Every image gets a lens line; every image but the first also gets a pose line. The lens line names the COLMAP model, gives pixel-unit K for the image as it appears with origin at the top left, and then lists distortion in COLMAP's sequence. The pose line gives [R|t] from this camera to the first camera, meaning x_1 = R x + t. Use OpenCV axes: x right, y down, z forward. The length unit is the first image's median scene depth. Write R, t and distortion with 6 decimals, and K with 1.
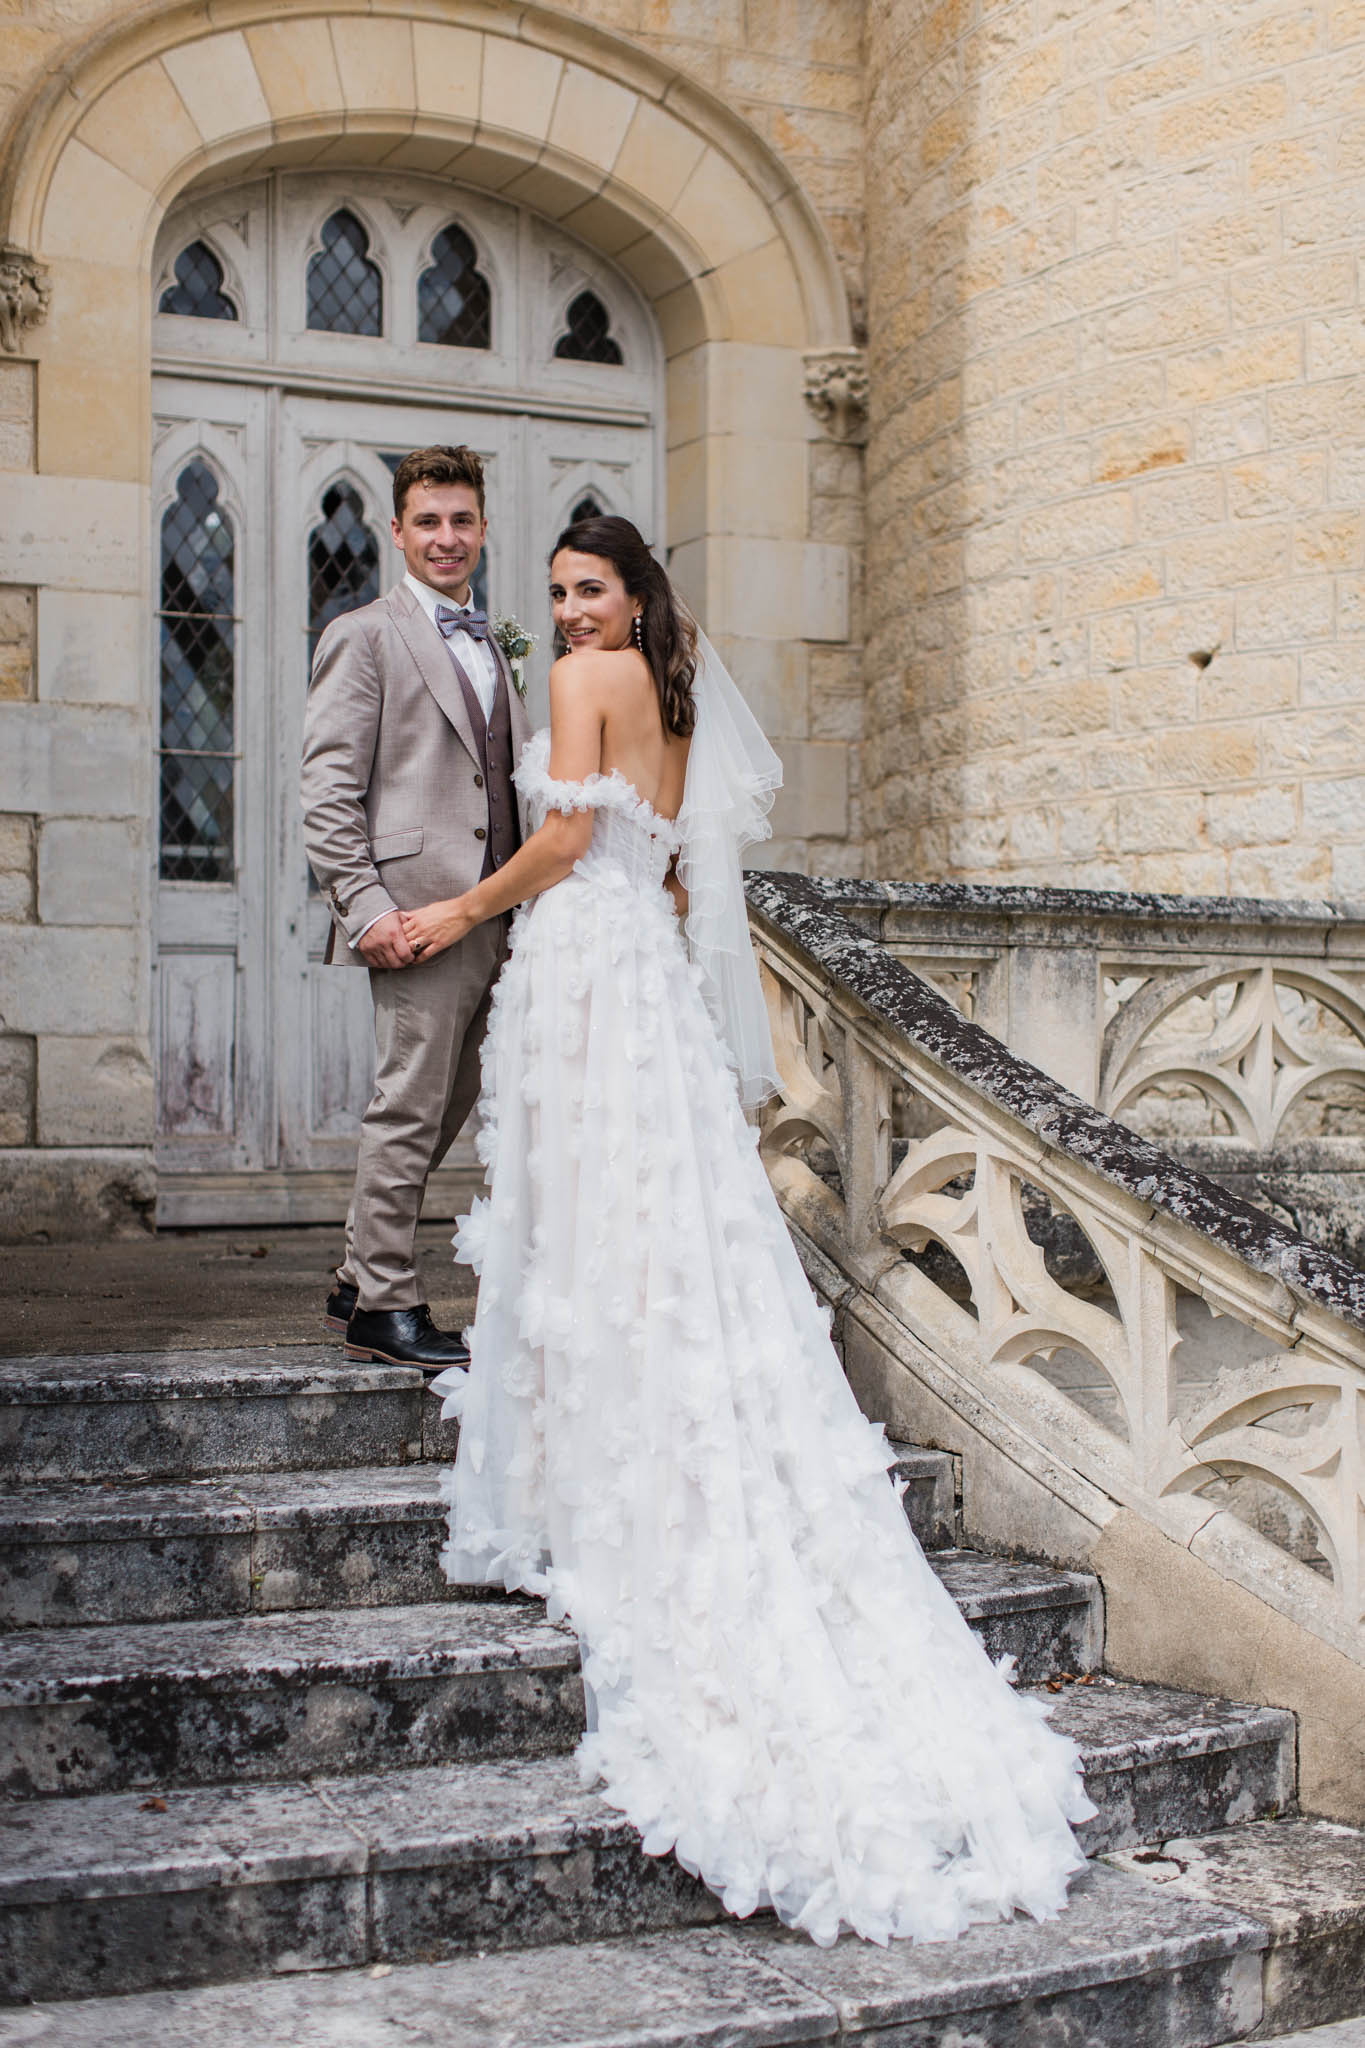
lens RADIAL K [[2898.8, 0, 682.5], [0, 2898.8, 1024.0], [0, 0, 1]] dist [0.013124, 0.011083]
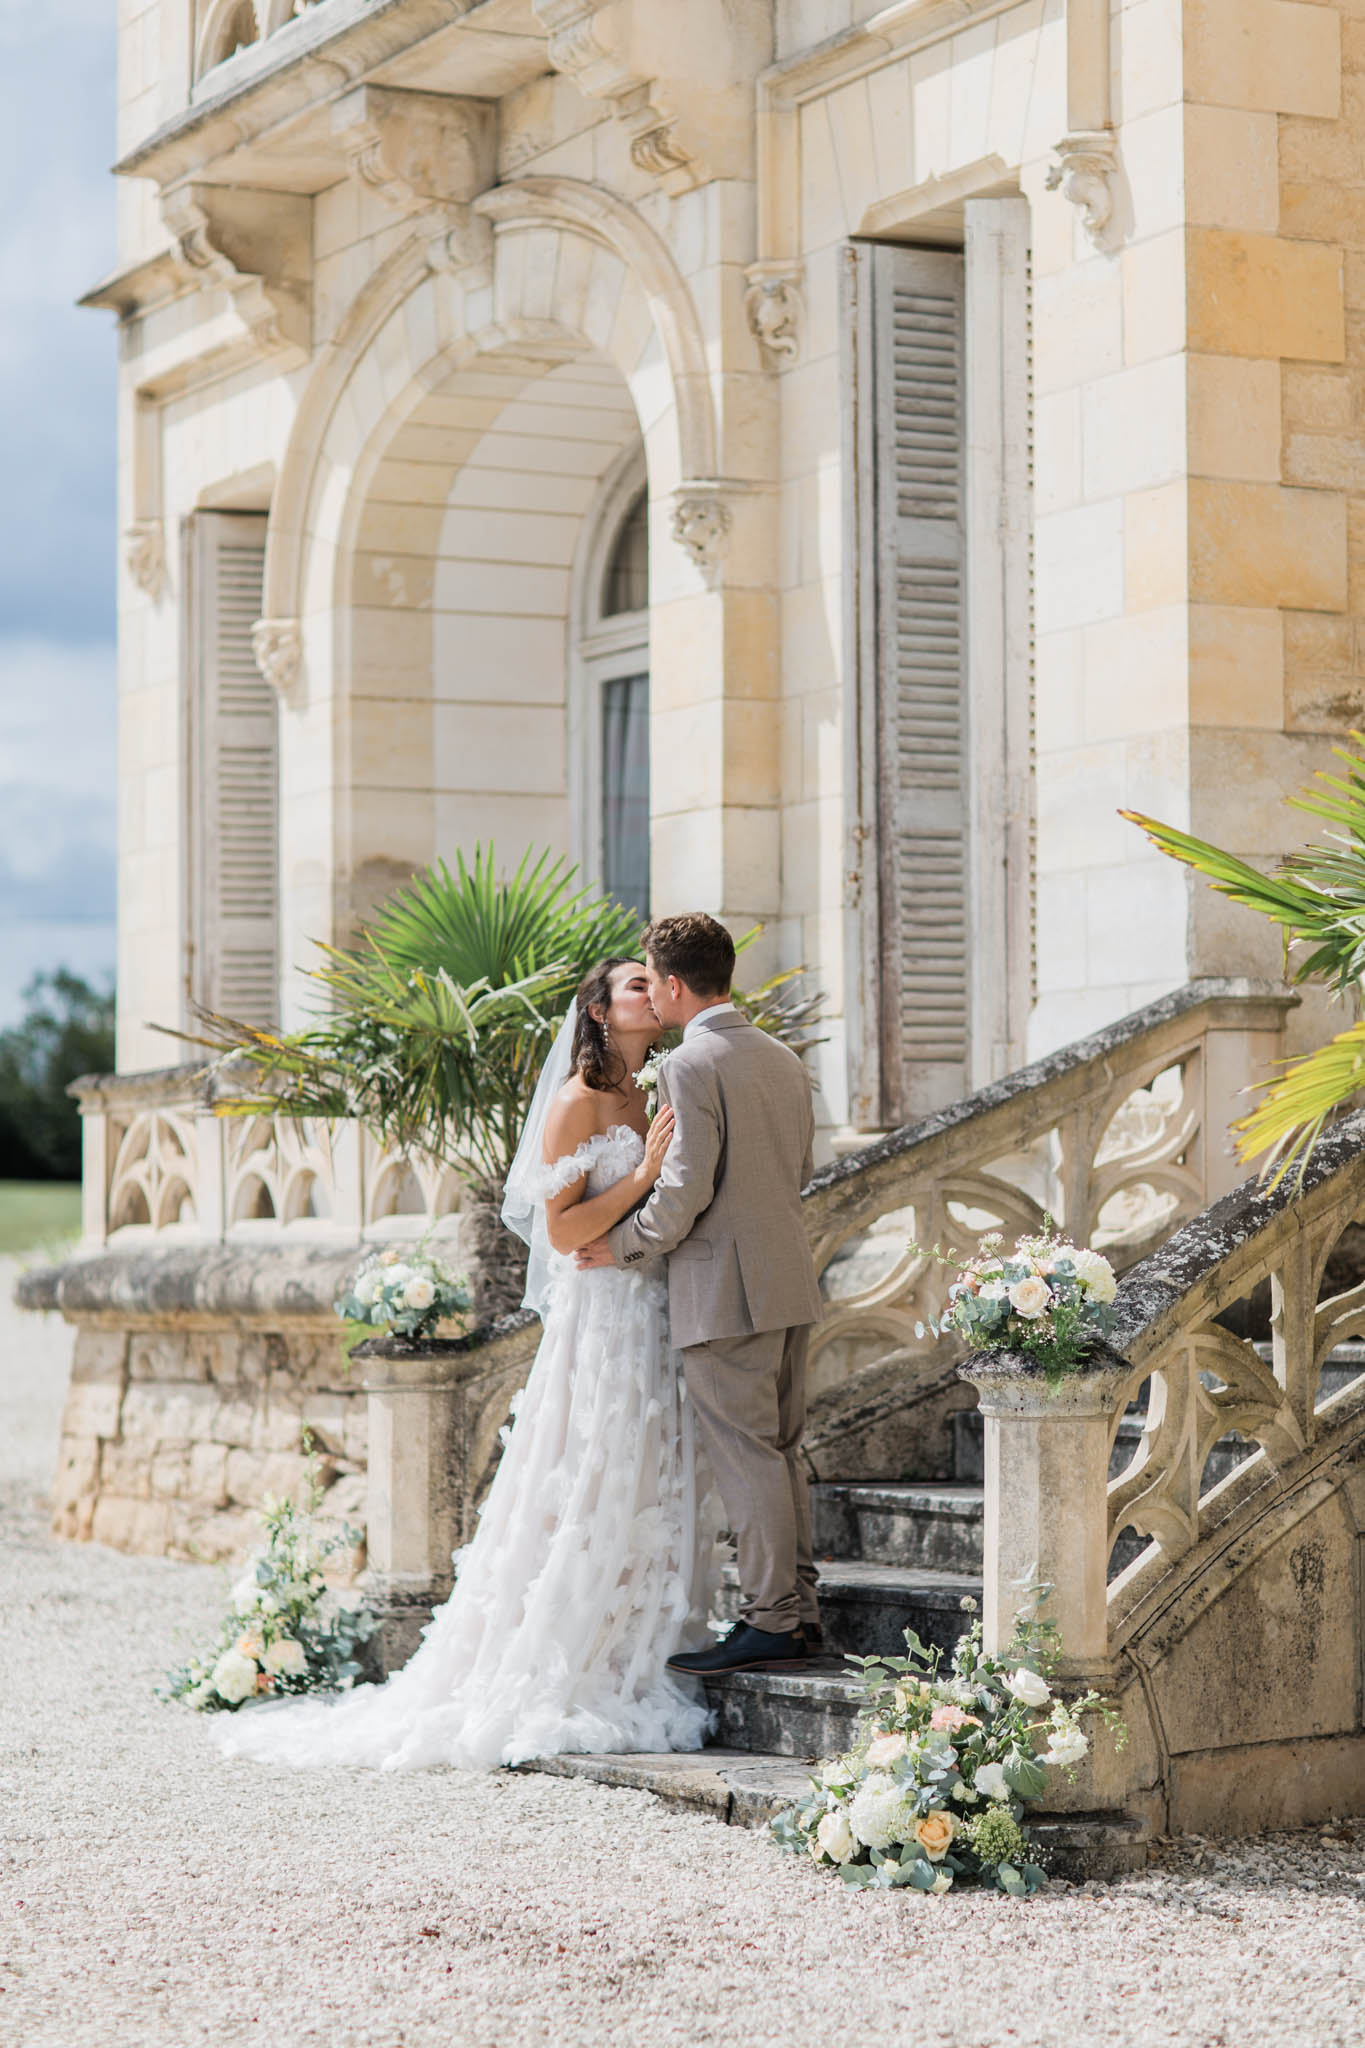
lens RADIAL K [[4738.8, 0, 682.5], [0, 4738.8, 1024.0], [0, 0, 1]] dist [0.031640, 0.064793]
pose [[0.005686, -0.058650, -0.998262, 1.169299], [0.007839, 0.998250, -0.058605, 0.054916], [0.999953, -0.007492, 0.006136, 0.415034]]
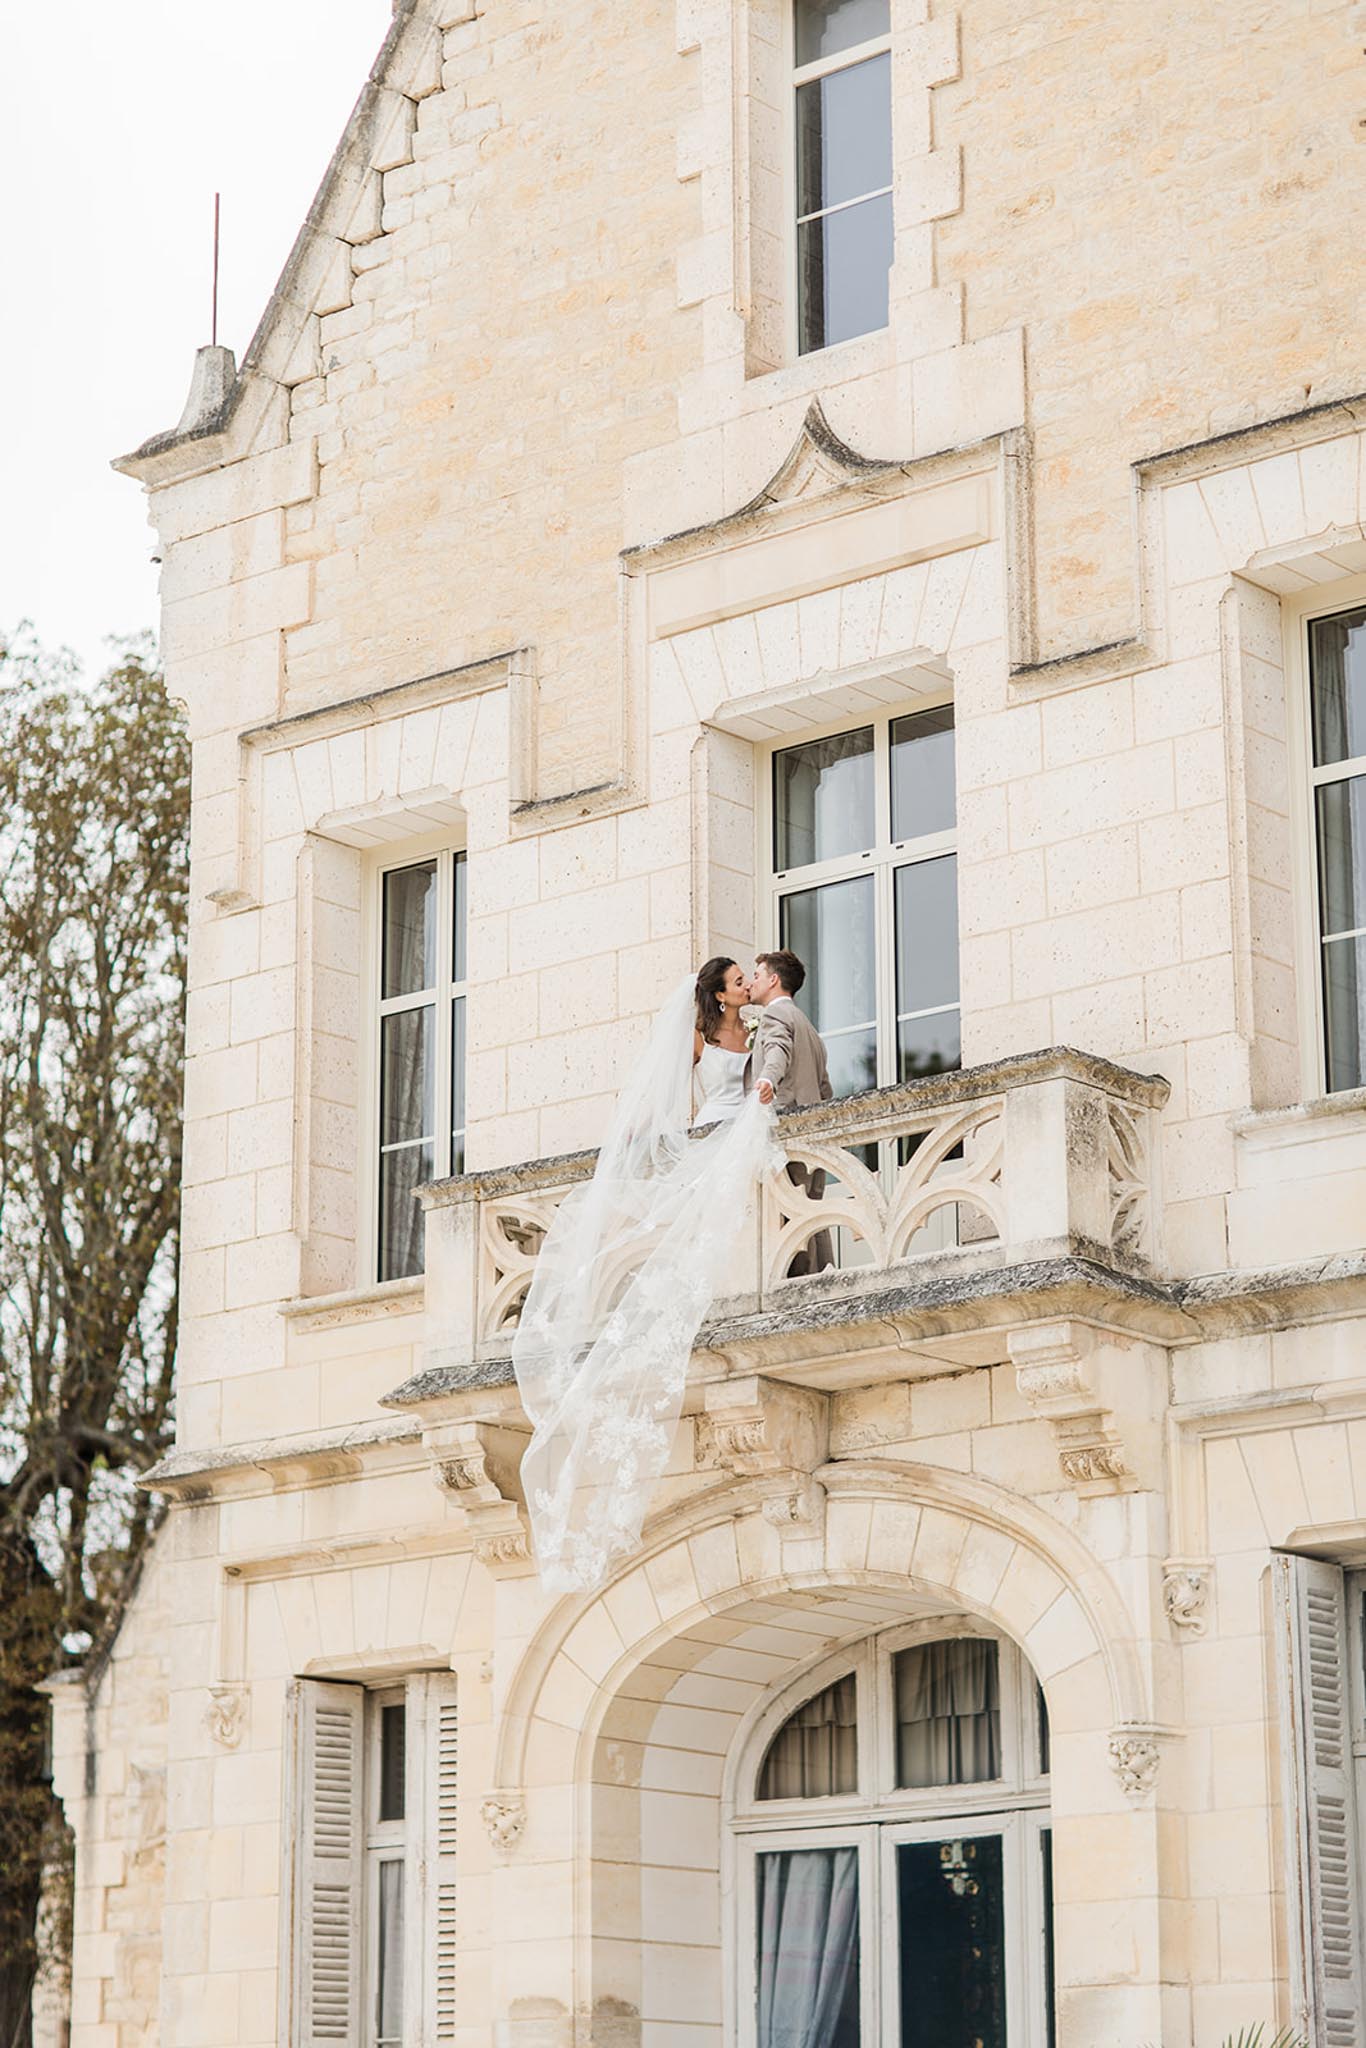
lens RADIAL K [[4738.8, 0, 683.0], [0, 4738.8, 1024.0], [0, 0, 1]] dist [0.031640, 0.064793]
pose [[0.393965, -0.251348, -0.884091, 1.401932], [0.008163, 0.962801, -0.270087, 0.040699], [0.919089, 0.099188, 0.381361, -0.553061]]
